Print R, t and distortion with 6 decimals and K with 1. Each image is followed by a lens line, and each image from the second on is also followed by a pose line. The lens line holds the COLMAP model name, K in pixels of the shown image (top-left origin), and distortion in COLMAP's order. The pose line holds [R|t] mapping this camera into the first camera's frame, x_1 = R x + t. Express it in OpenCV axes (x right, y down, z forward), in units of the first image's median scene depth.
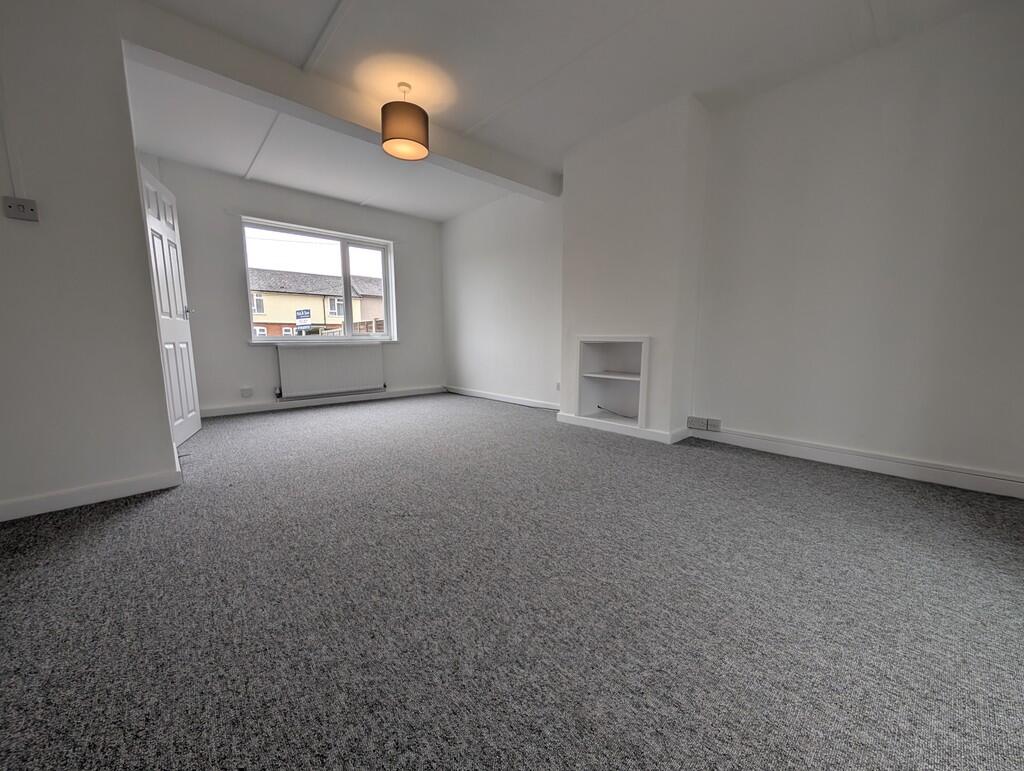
lens RADIAL K [[387.6, 0, 512.3], [0, 387.6, 390.2], [0, 0, 1]] dist [-0.000025, 0.000016]
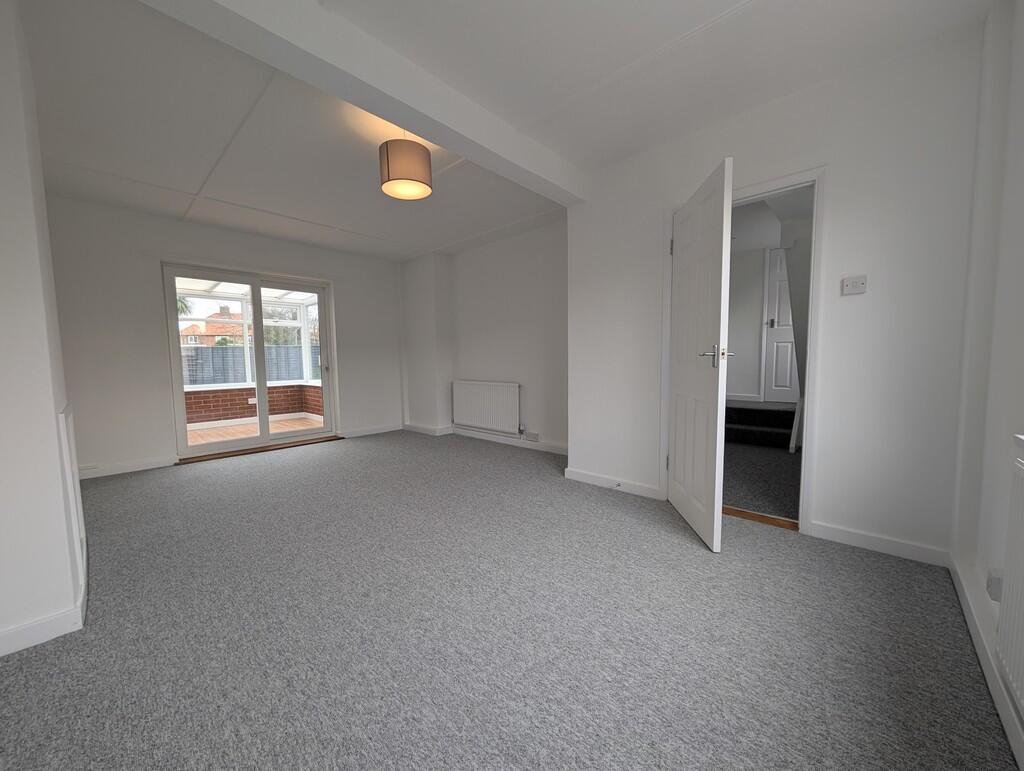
lens RADIAL K [[387.6, 0, 512.3], [0, 387.6, 390.2], [0, 0, 1]] dist [-0.000025, 0.000016]
pose [[-0.995813, 0.016560, -0.089897, -0.416821], [-0.003067, 0.976848, 0.213914, -0.340314], [0.091358, 0.213294, -0.972707, 1.952543]]
